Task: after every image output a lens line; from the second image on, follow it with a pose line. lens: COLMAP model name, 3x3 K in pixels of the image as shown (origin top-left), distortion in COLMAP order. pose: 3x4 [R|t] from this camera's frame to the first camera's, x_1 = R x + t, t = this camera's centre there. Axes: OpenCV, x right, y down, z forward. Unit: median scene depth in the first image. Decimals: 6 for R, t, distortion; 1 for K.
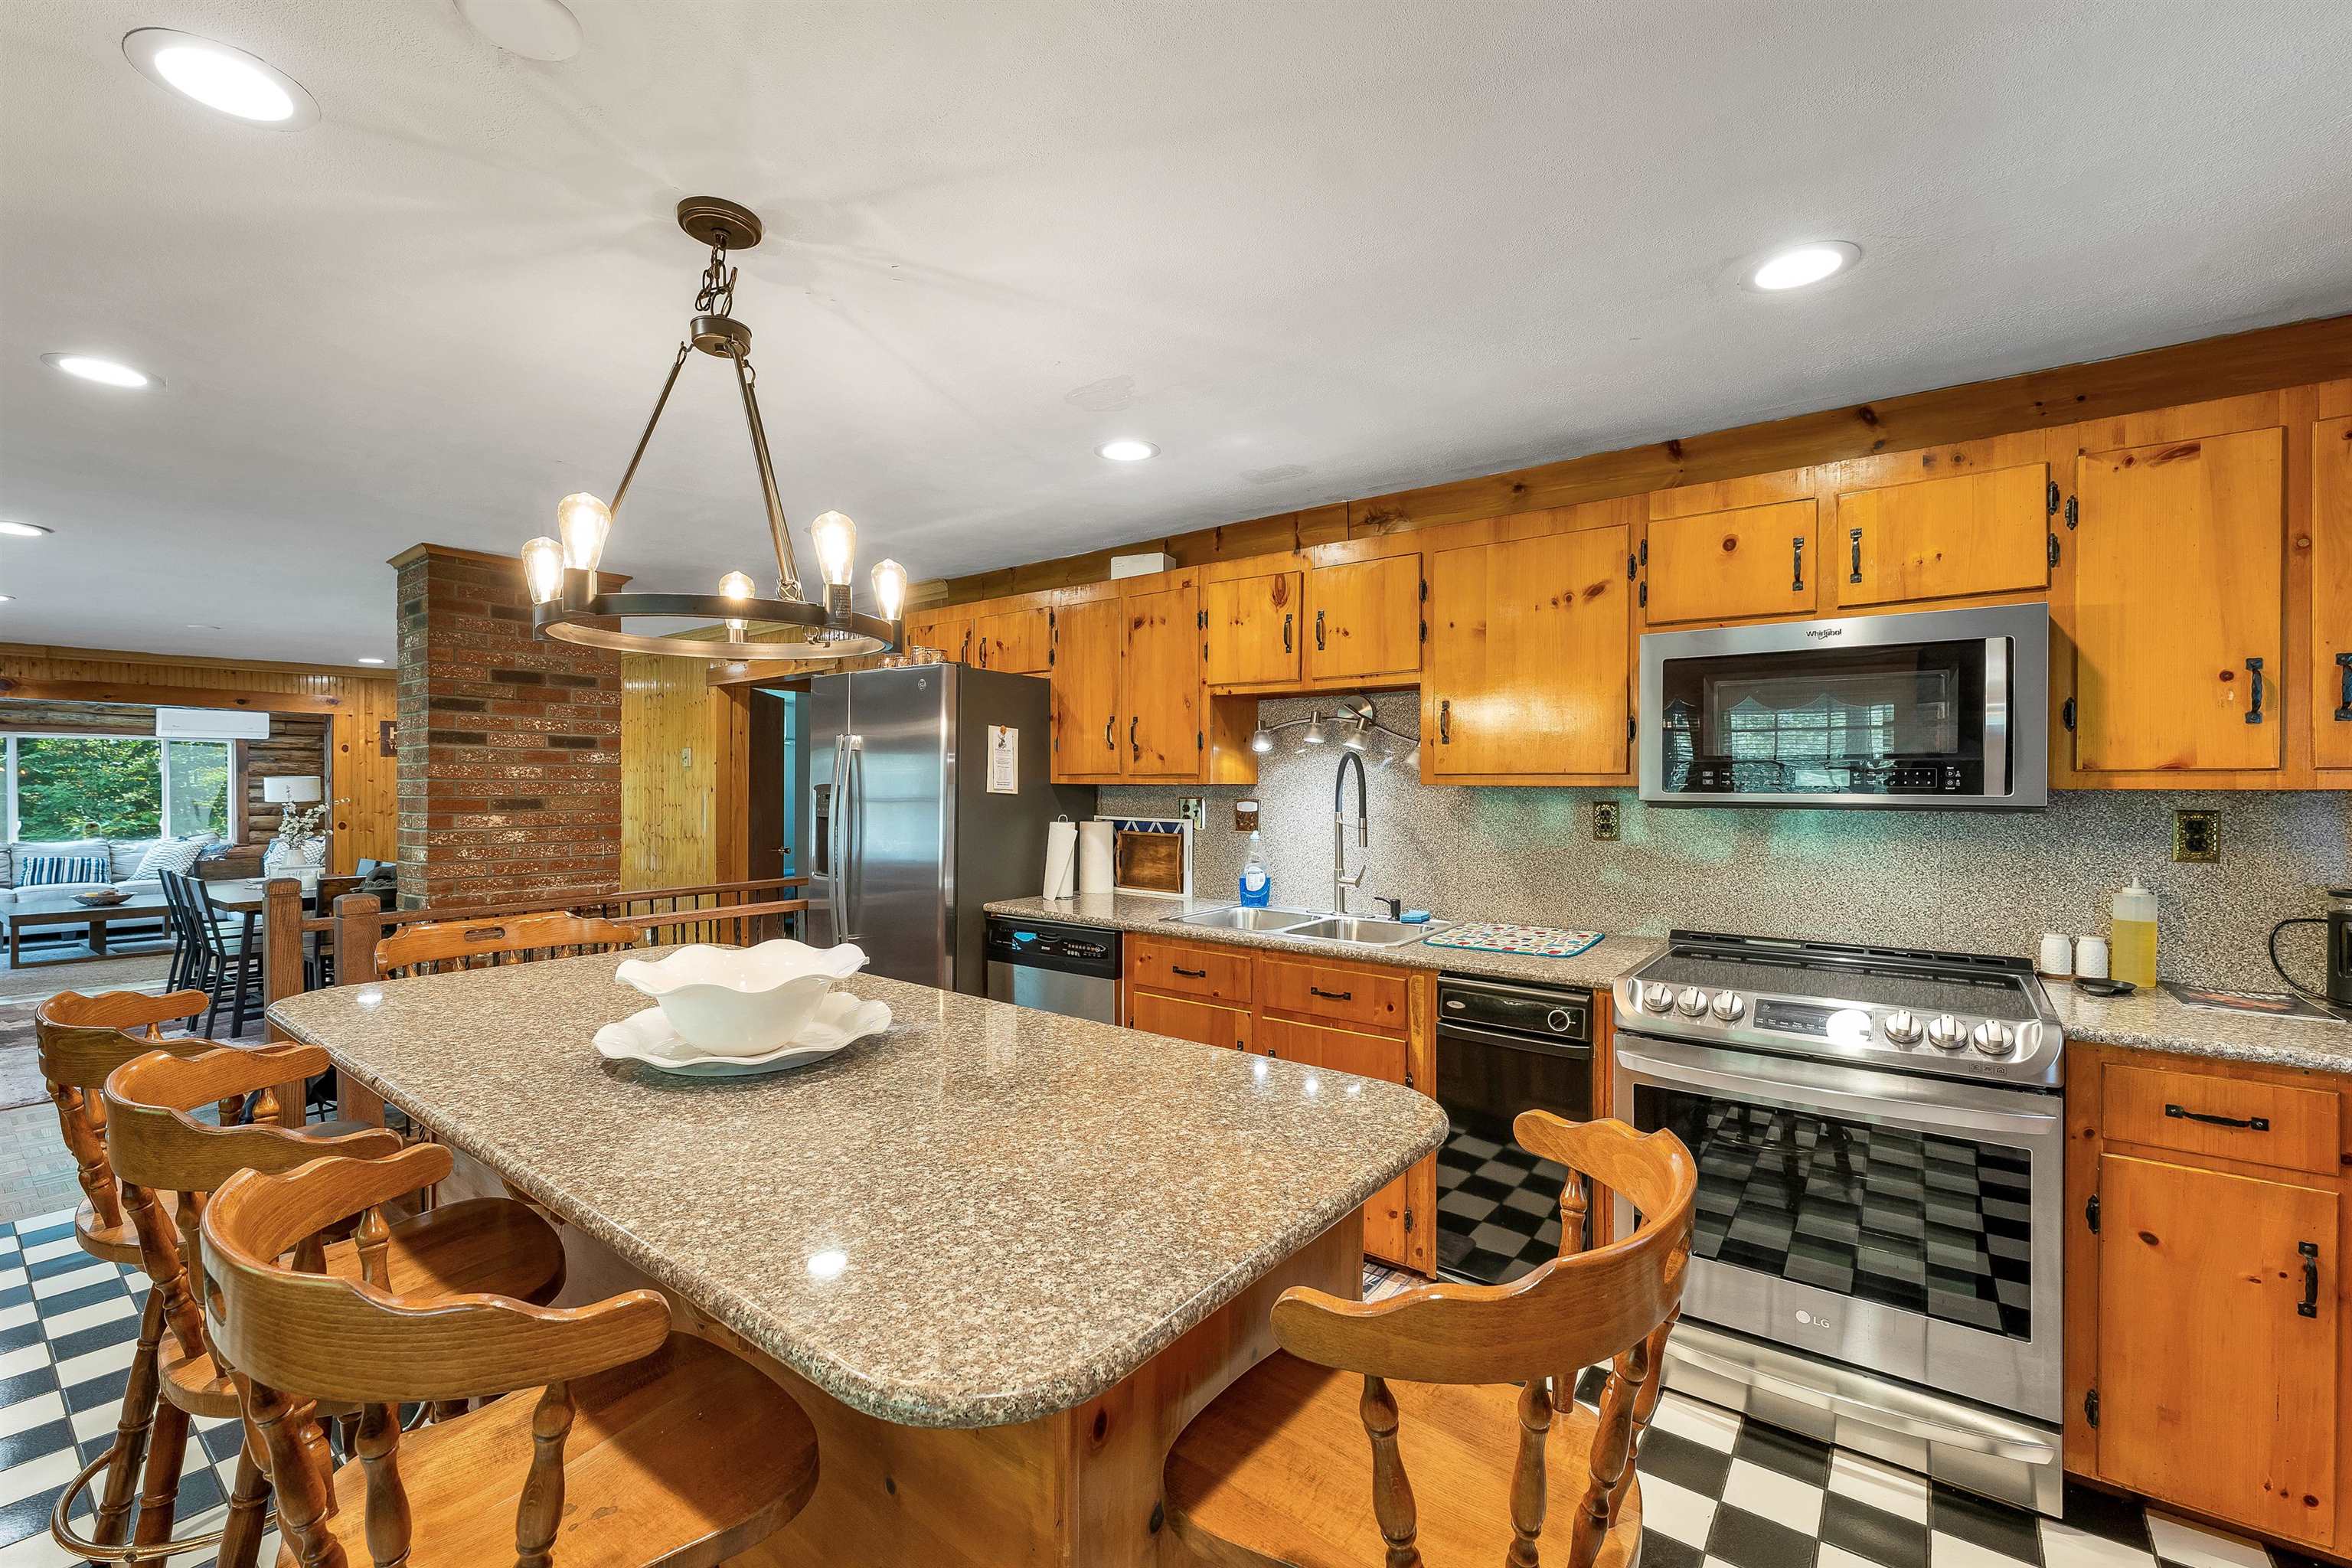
lens RADIAL K [[978.3, 0, 1156.1], [0, 978.3, 789.4], [0, 0, 1]] dist [-0.000769, 0.000647]
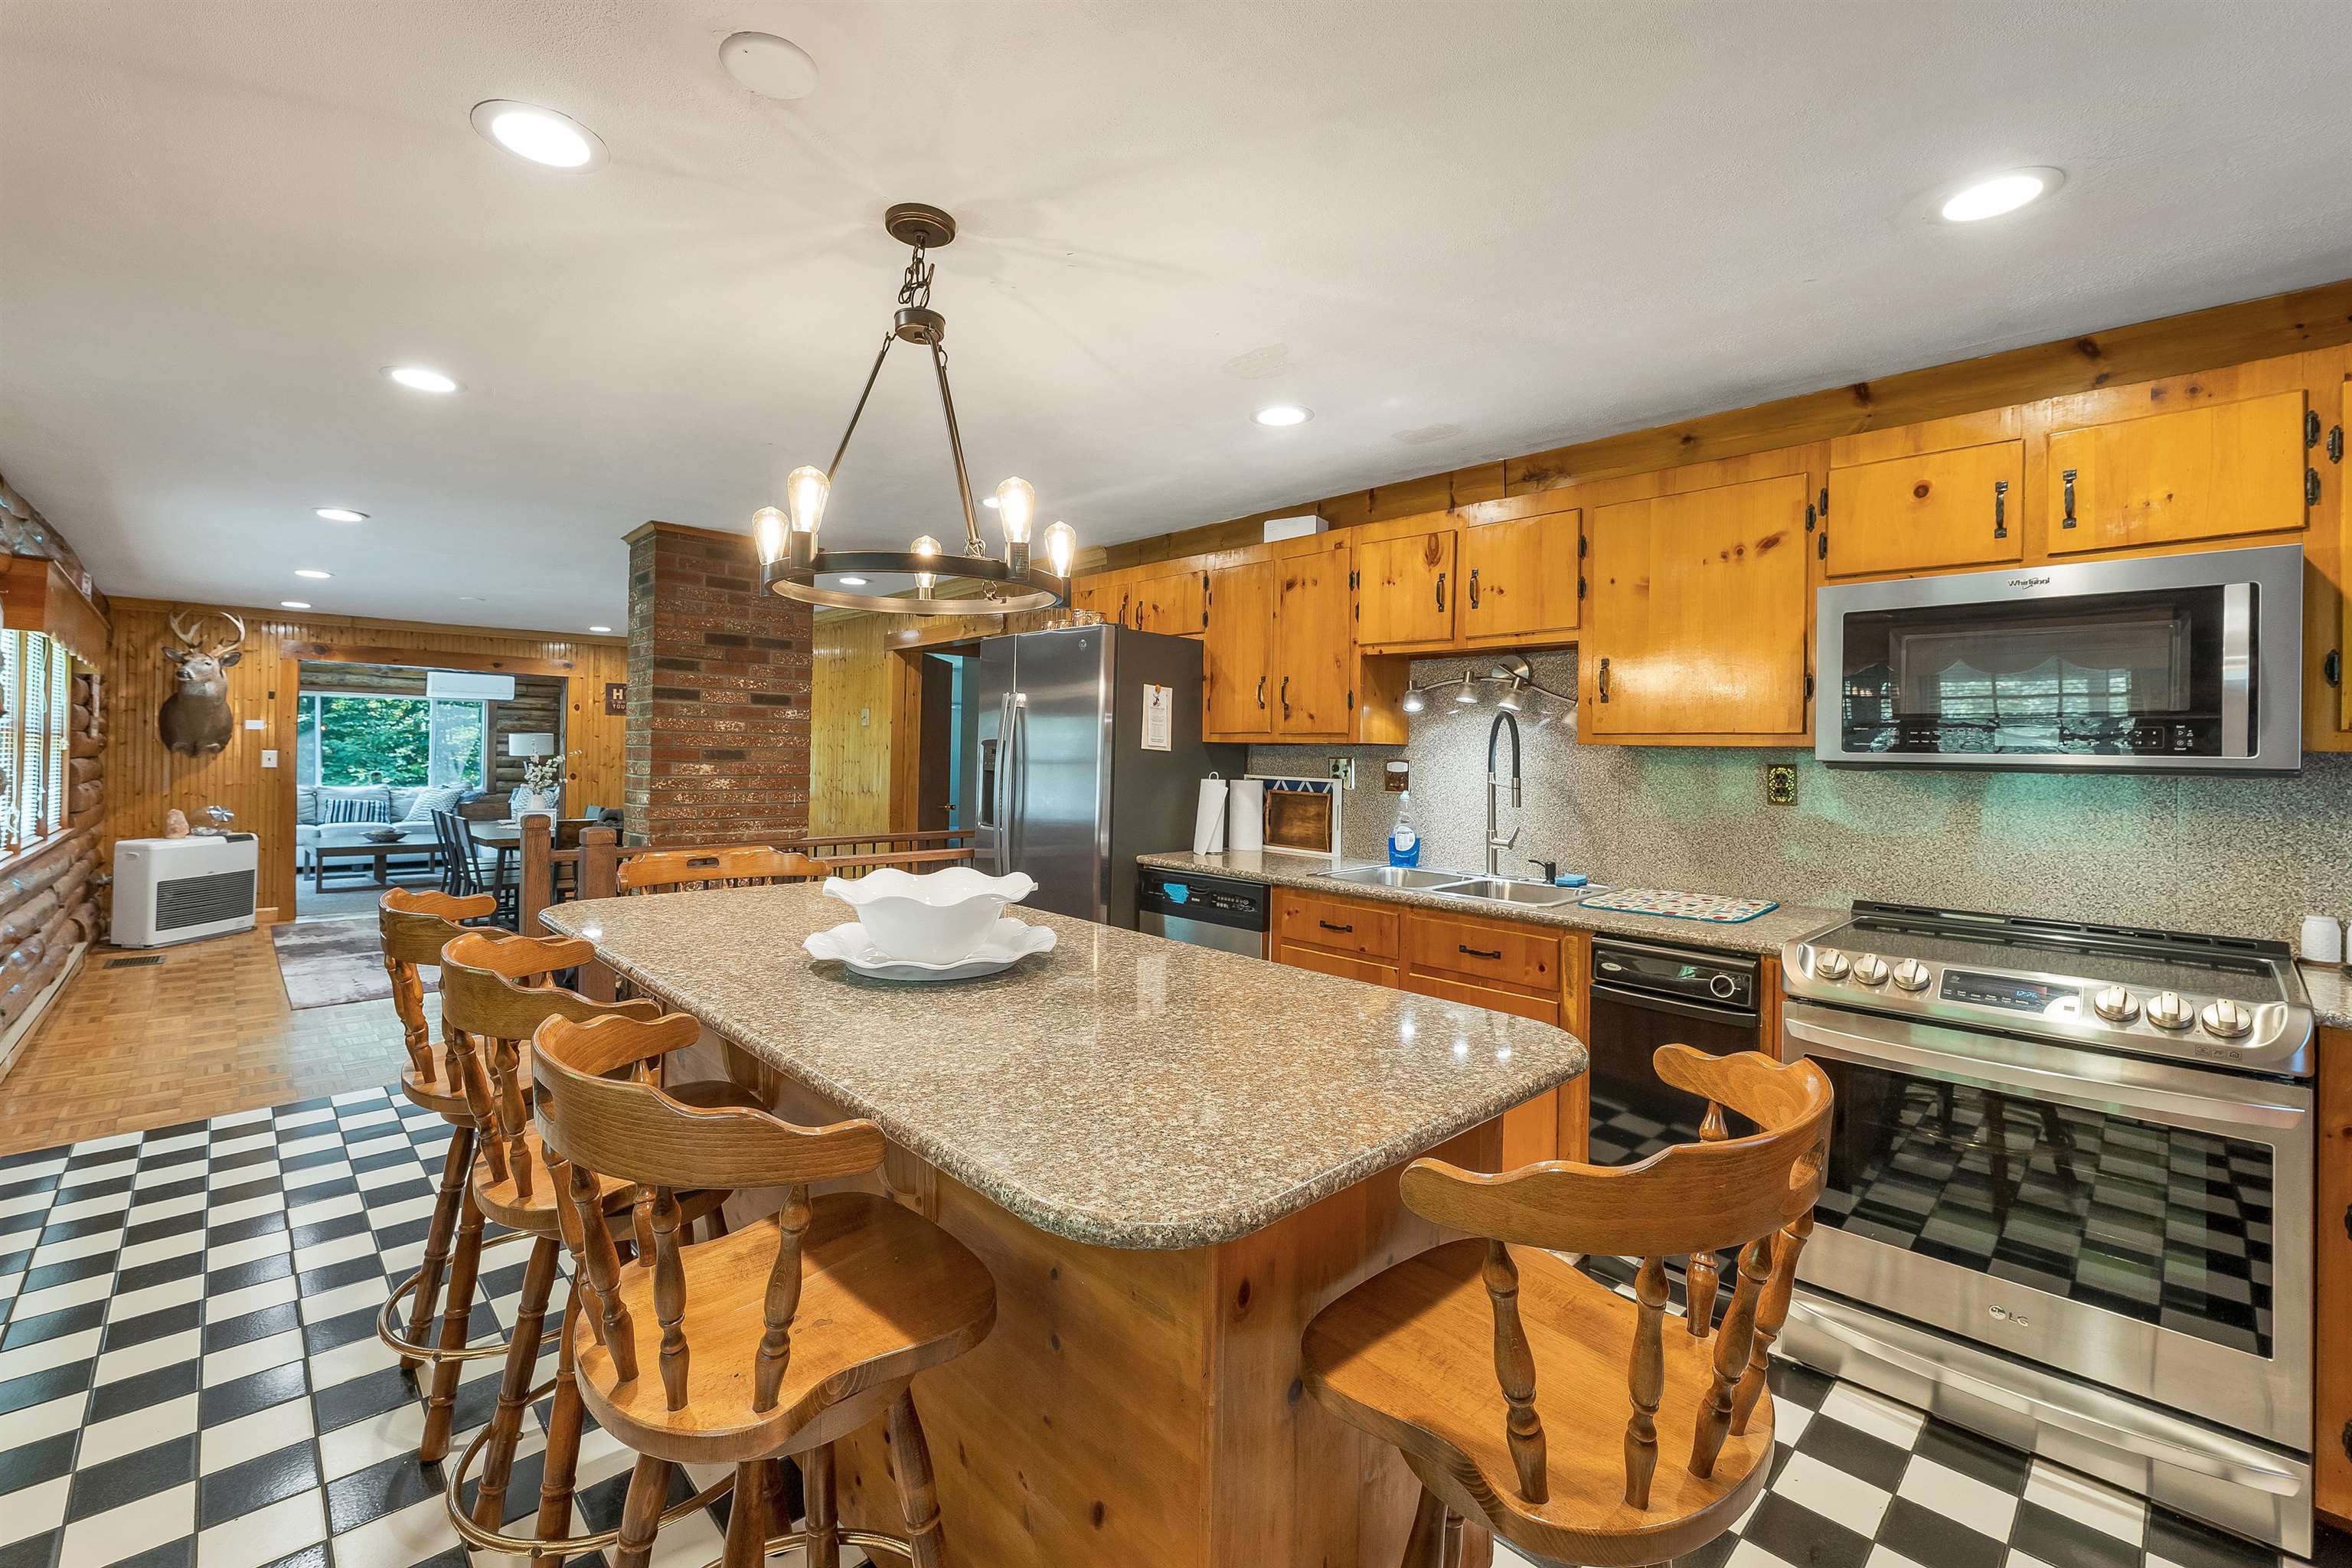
lens RADIAL K [[978.3, 0, 1163.1], [0, 978.3, 747.8], [0, 0, 1]] dist [-0.000769, 0.000647]
pose [[0.989246, 0.012841, -0.145698, 0.001942], [-0.014369, 0.999852, -0.009444, 0.017750], [0.145555, 0.011436, 0.989284, -0.040572]]
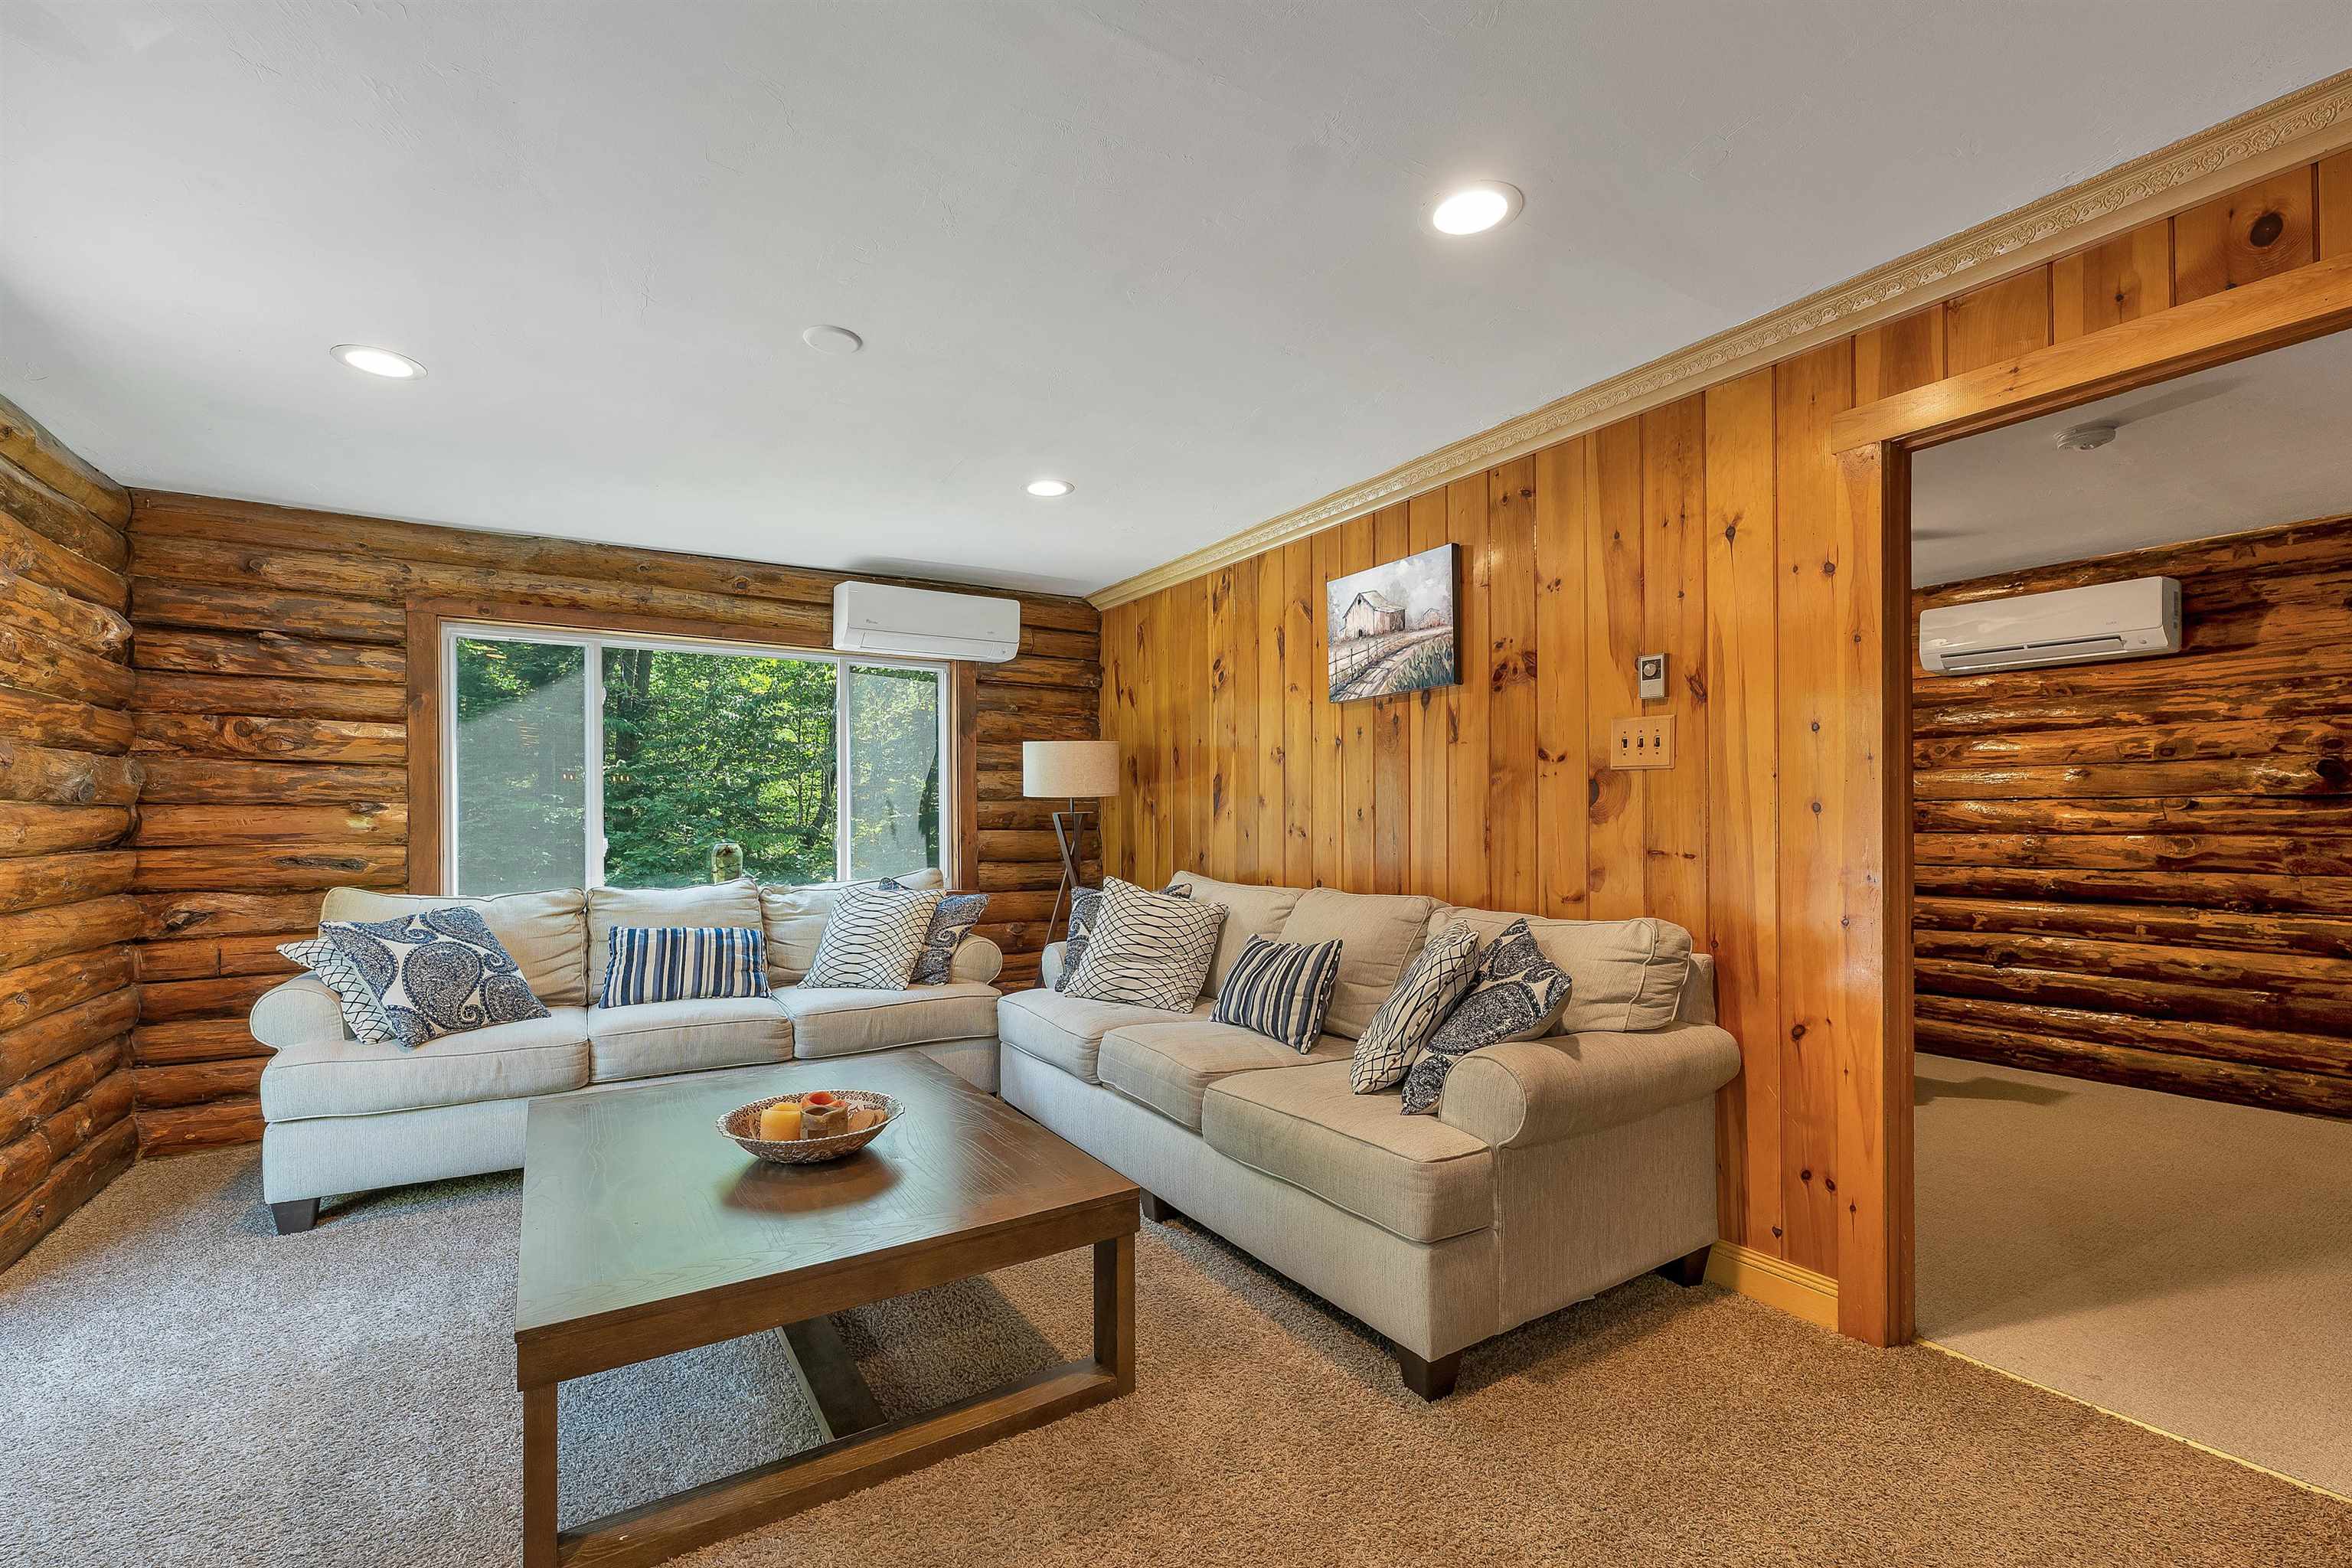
lens RADIAL K [[1001.8, 0, 1176.0], [0, 1001.8, 811.1], [0, 0, 1]] dist [-0.002257, 0.000161]
pose [[0.936708, -0.002367, -0.350104, -3.158069], [0.002539, 0.999997, 0.000033, 0.086052], [0.350103, -0.000920, 0.936711, 2.763981]]
